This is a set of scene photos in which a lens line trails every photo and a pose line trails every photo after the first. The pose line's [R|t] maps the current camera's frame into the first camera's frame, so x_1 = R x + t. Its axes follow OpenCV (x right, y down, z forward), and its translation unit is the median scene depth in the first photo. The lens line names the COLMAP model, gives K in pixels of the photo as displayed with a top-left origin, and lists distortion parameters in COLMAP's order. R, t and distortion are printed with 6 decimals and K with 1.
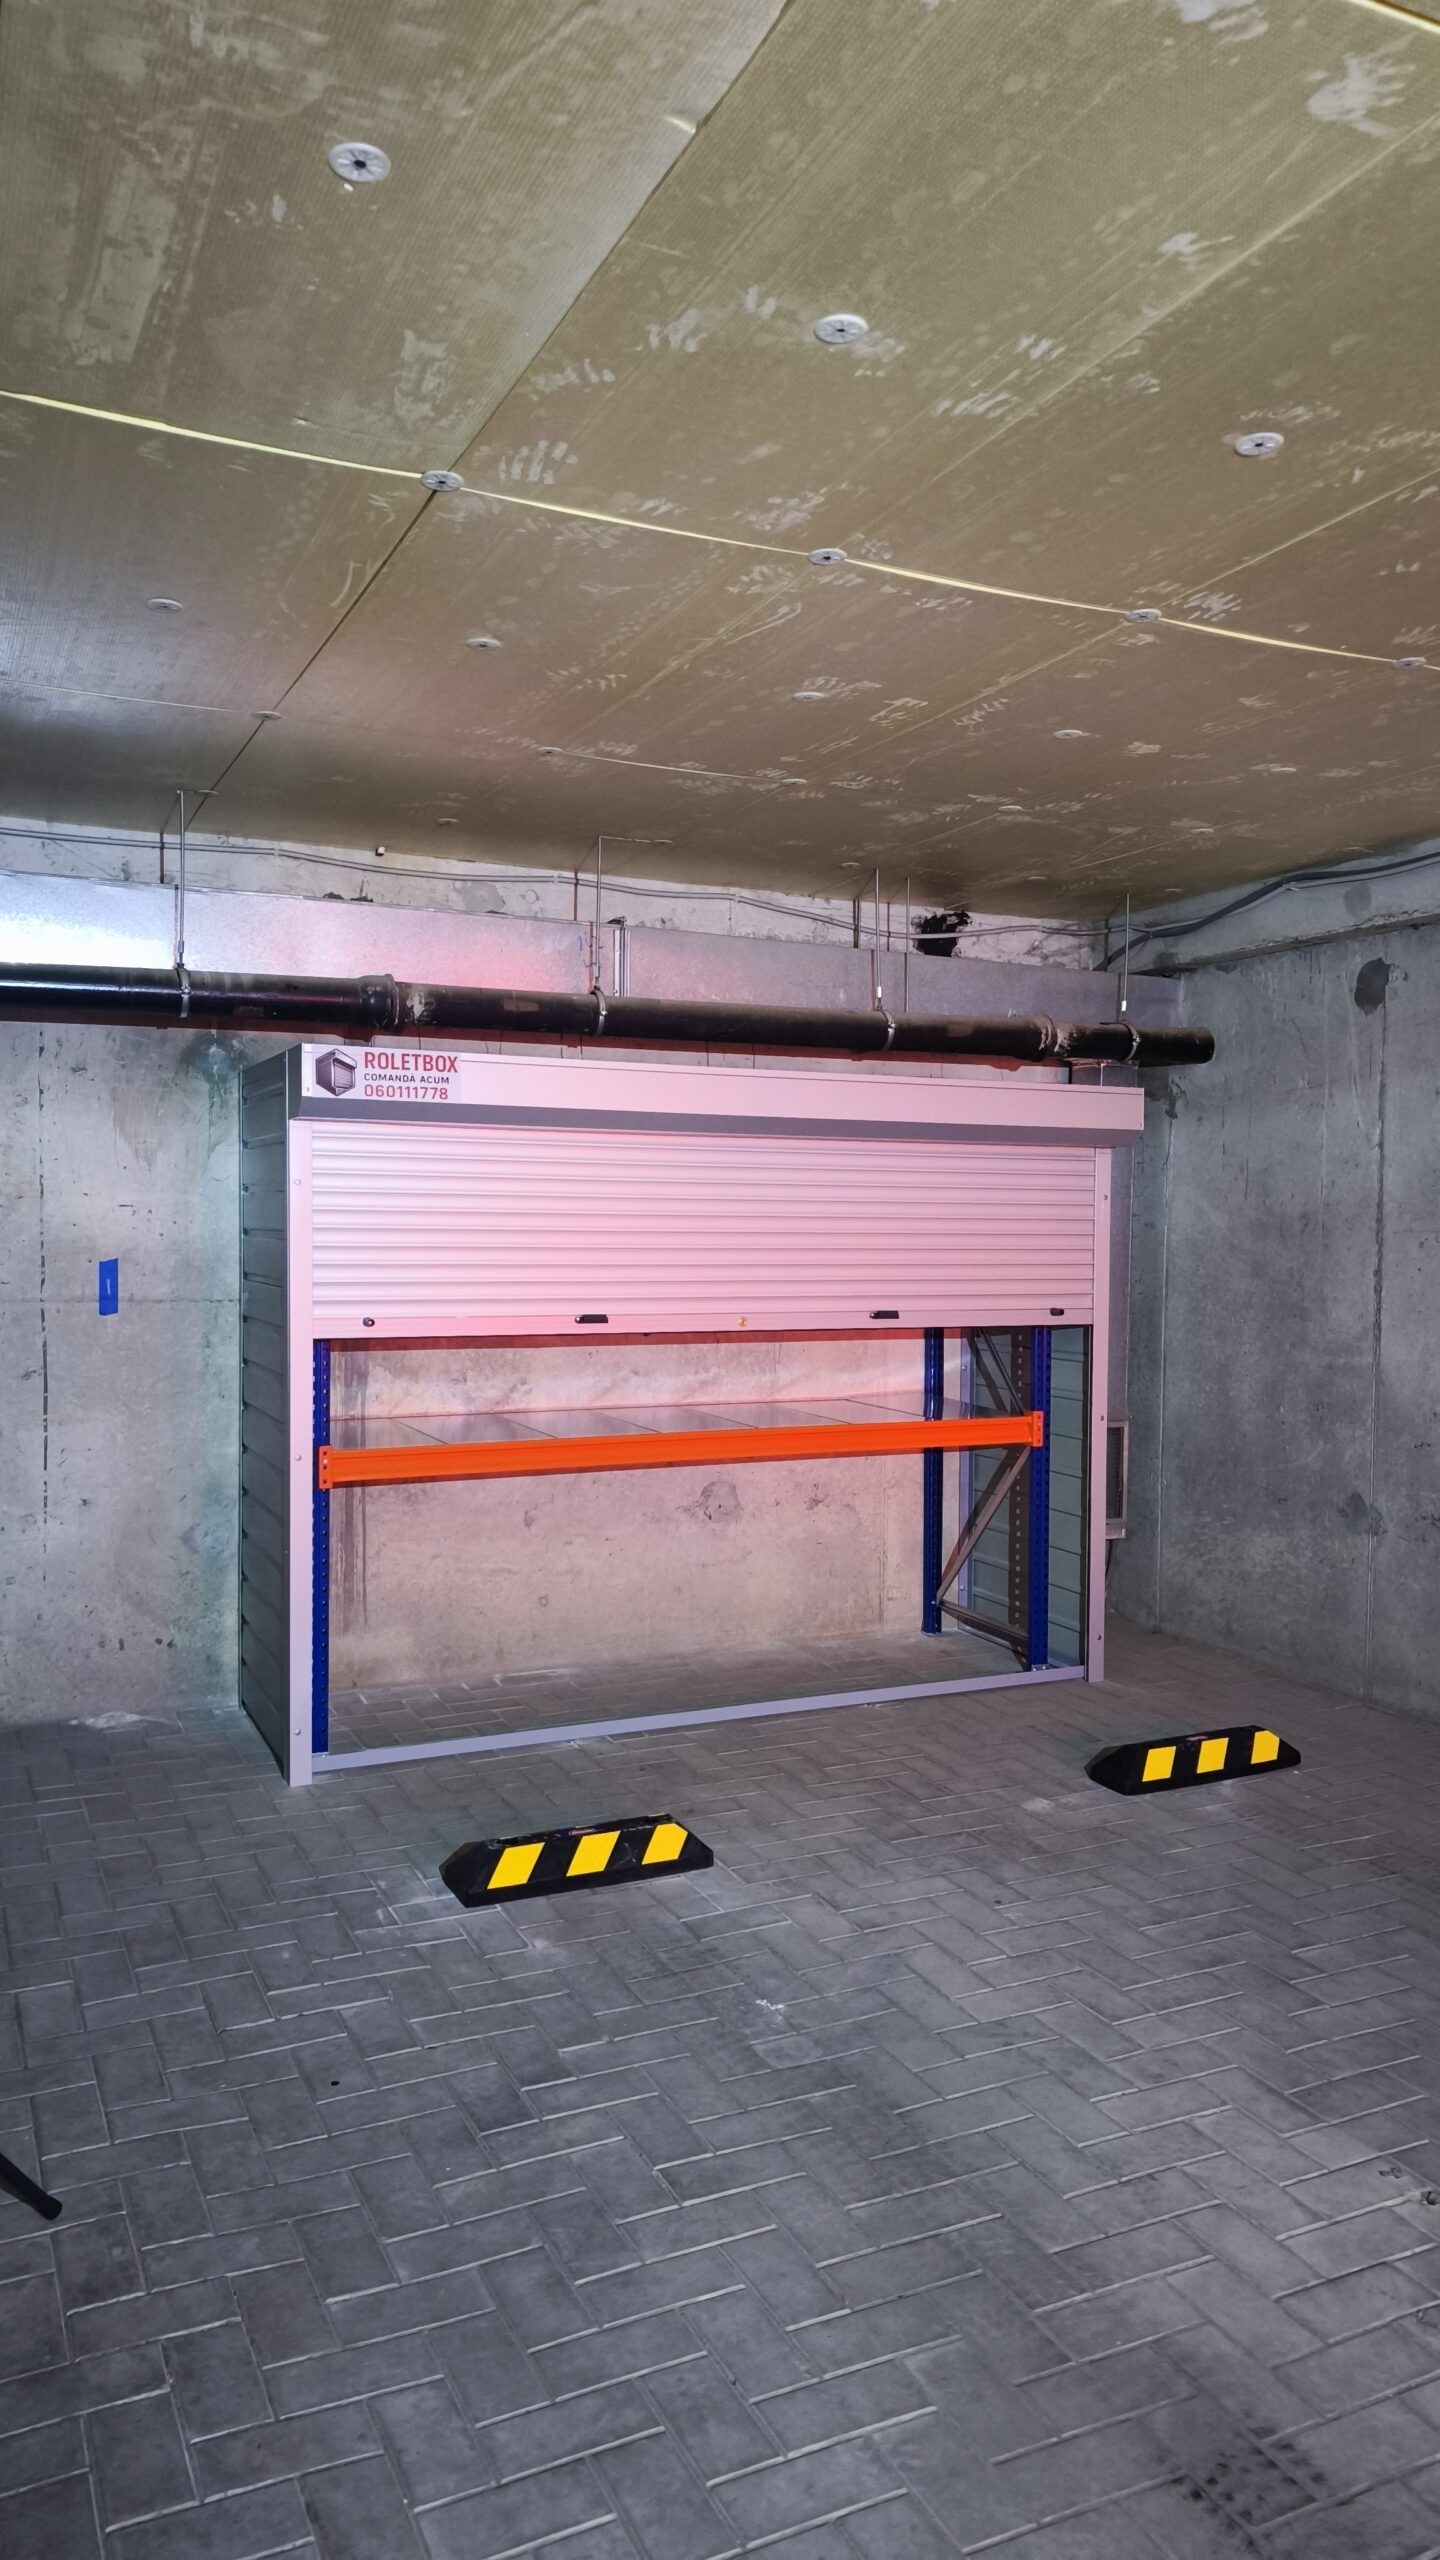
lens RADIAL K [[1723.9, 0, 715.2], [0, 1723.9, 1285.9], [0, 0, 1]] dist [0.008612, -0.004535]
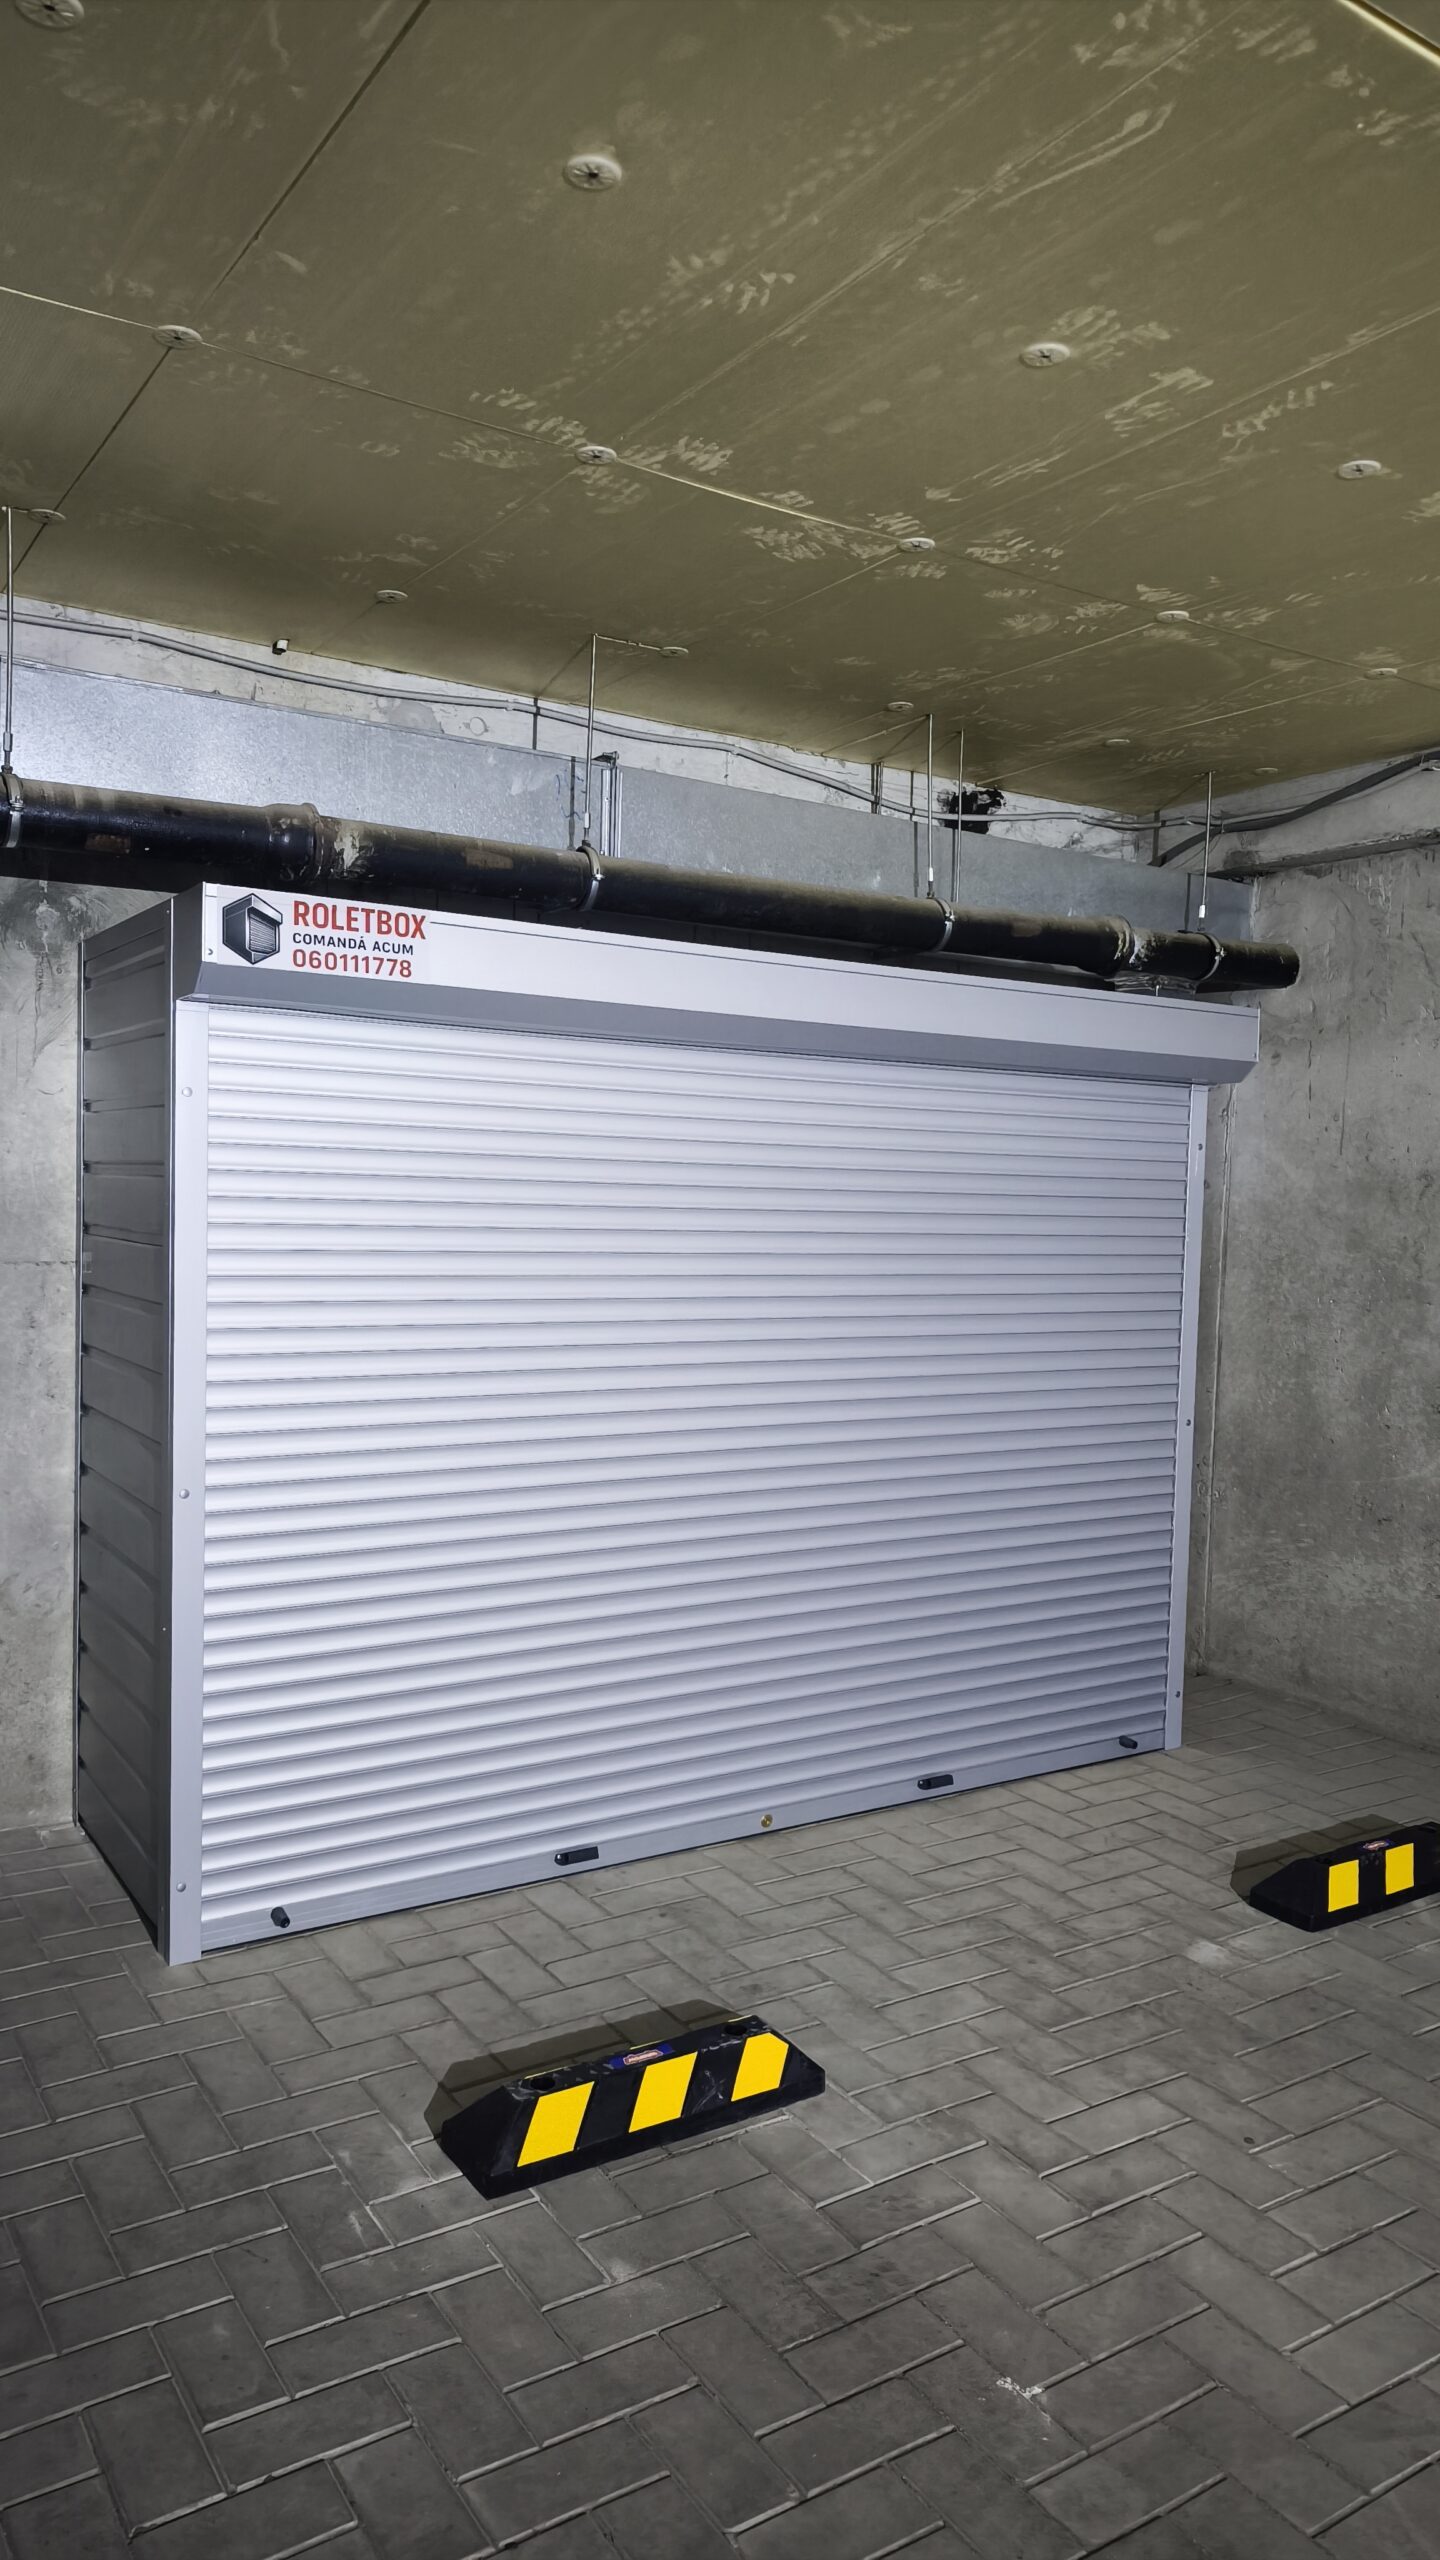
lens RADIAL K [[1735.2, 0, 725.1], [0, 1735.2, 1291.5], [0, 0, 1]] dist [0.001427, 0.001341]
pose [[0.990910, 0.010510, 0.134118, -0.108018], [-0.013822, 0.999622, 0.023783, -0.000495], [-0.133817, -0.025420, 0.990680, 0.254569]]
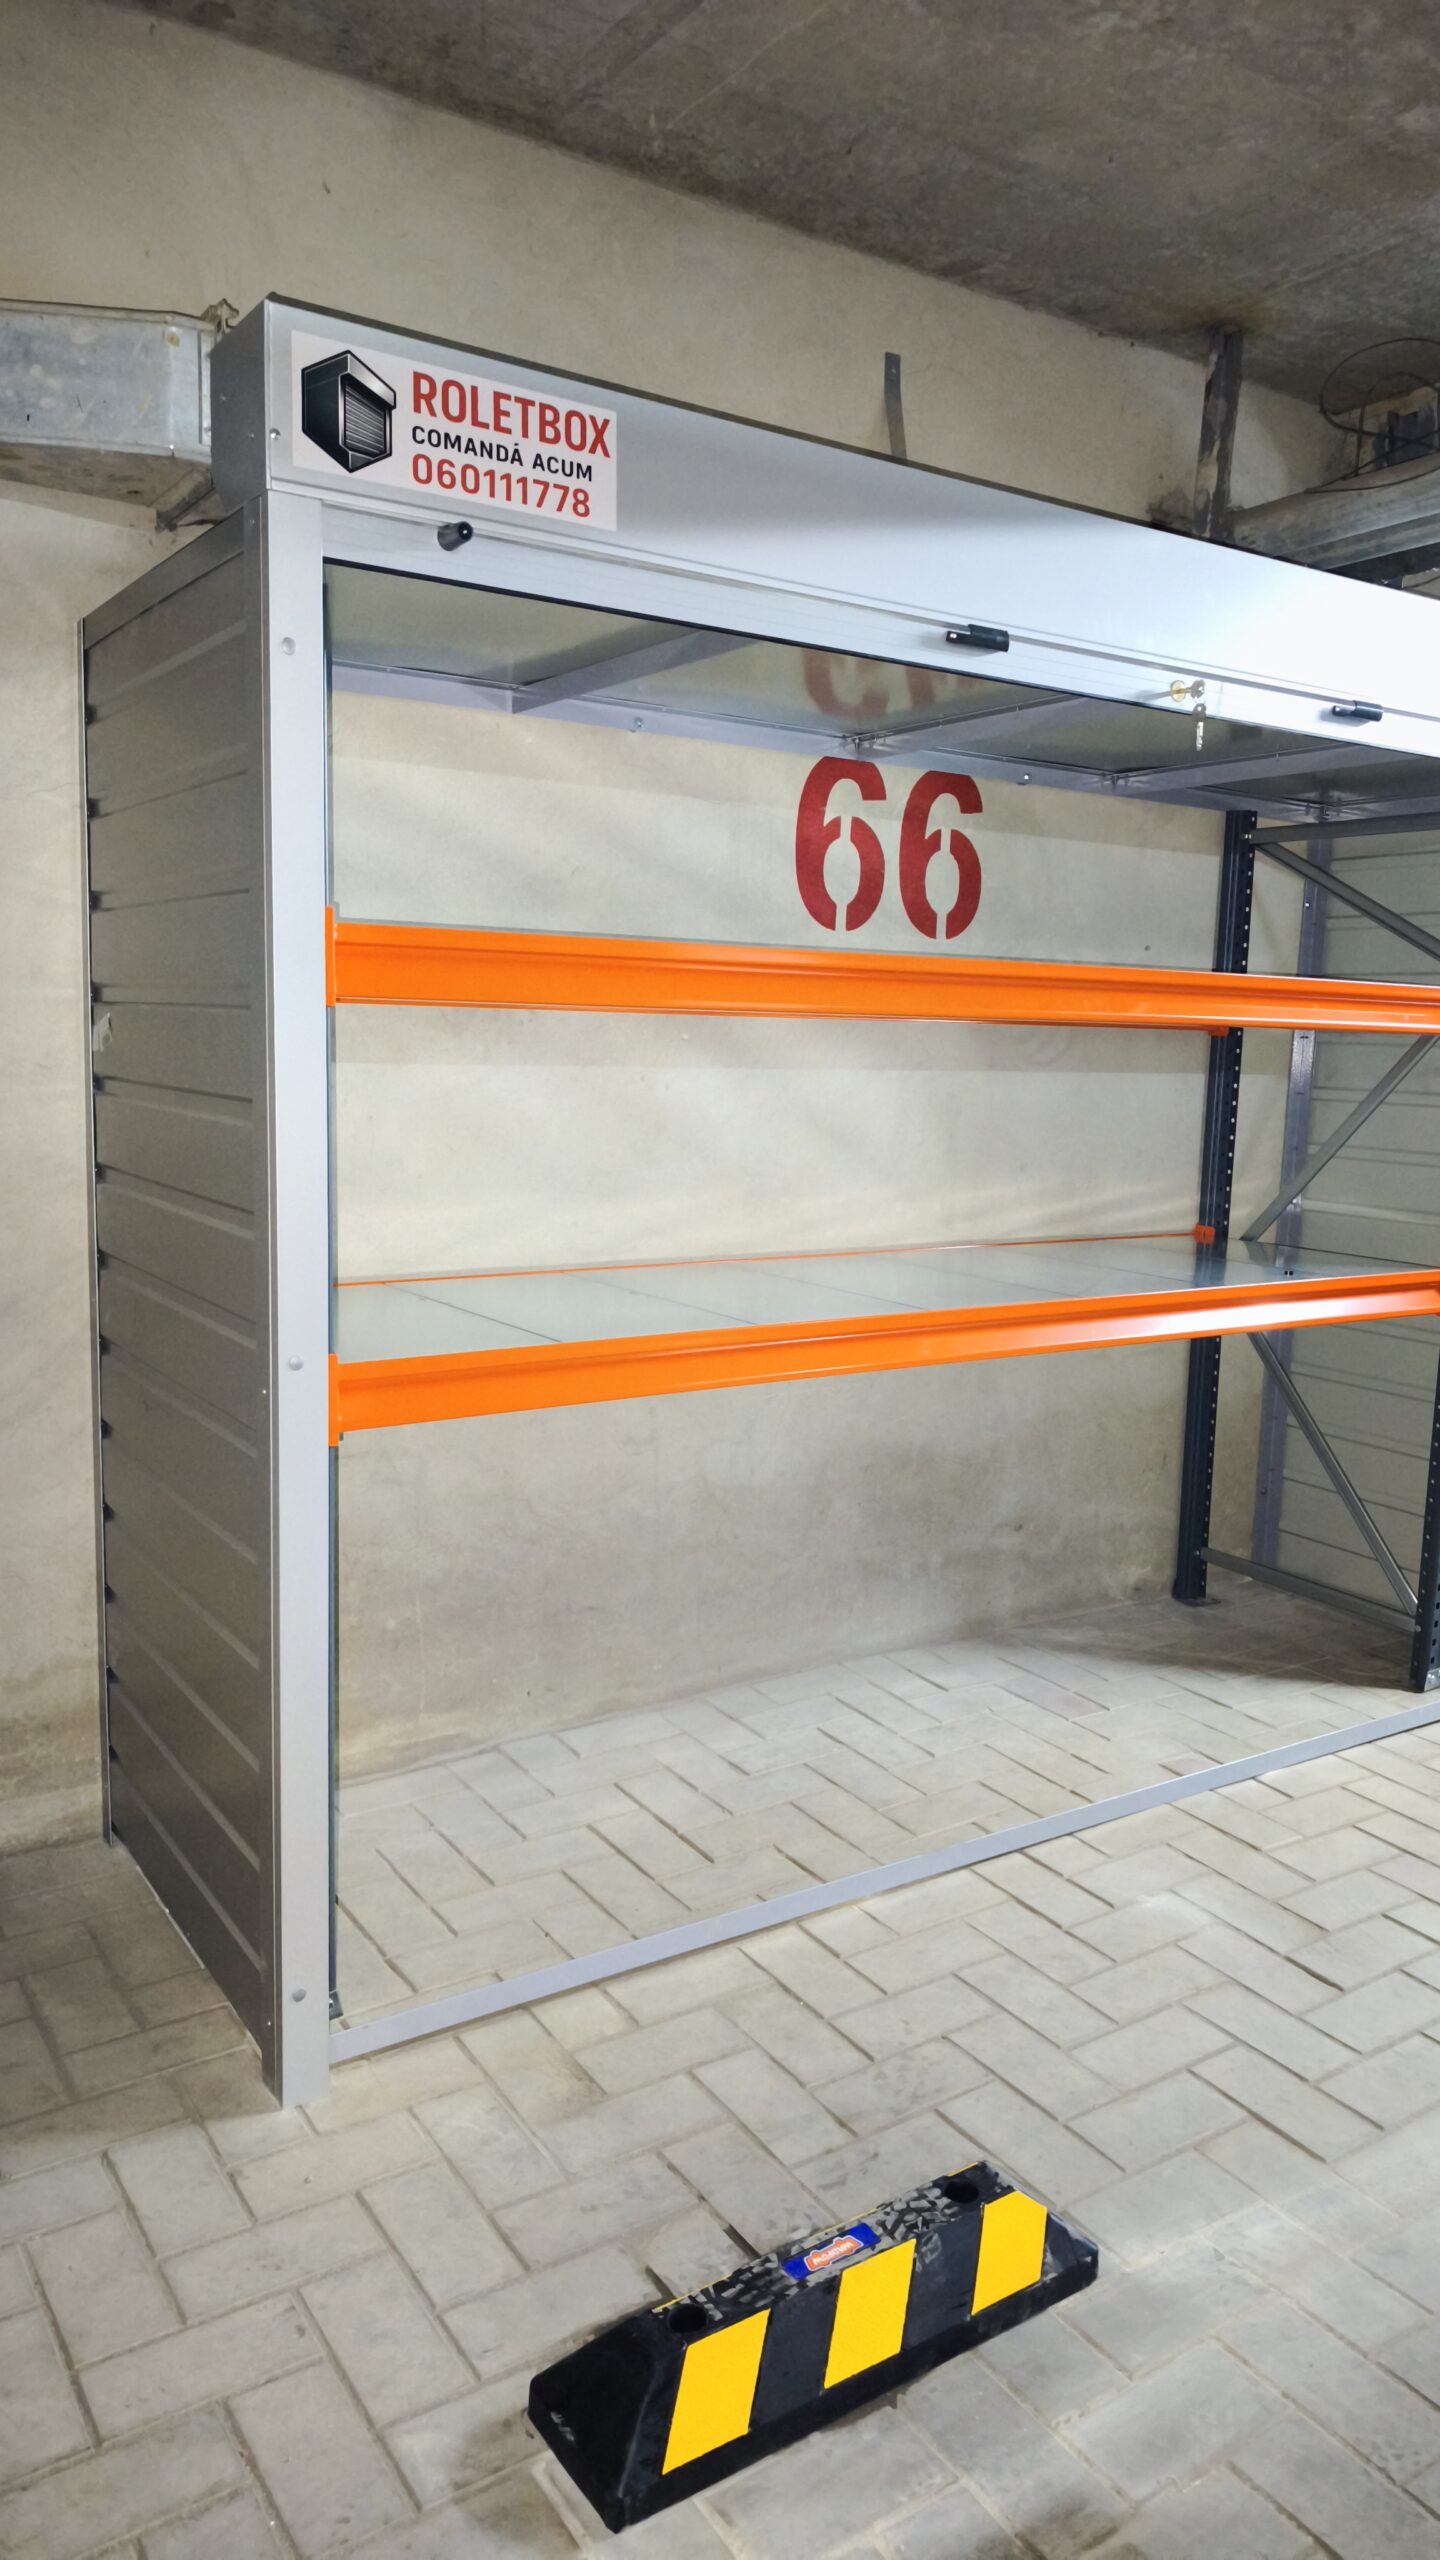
lens RADIAL K [[1735.2, 0, 725.1], [0, 1735.2, 1291.5], [0, 0, 1]] dist [0.001427, 0.001341]
pose [[0.989931, -0.005158, 0.141457, -0.163096], [-0.010006, 0.994286, 0.106281, 0.036617], [-0.141197, -0.106627, 0.984223, 0.470693]]
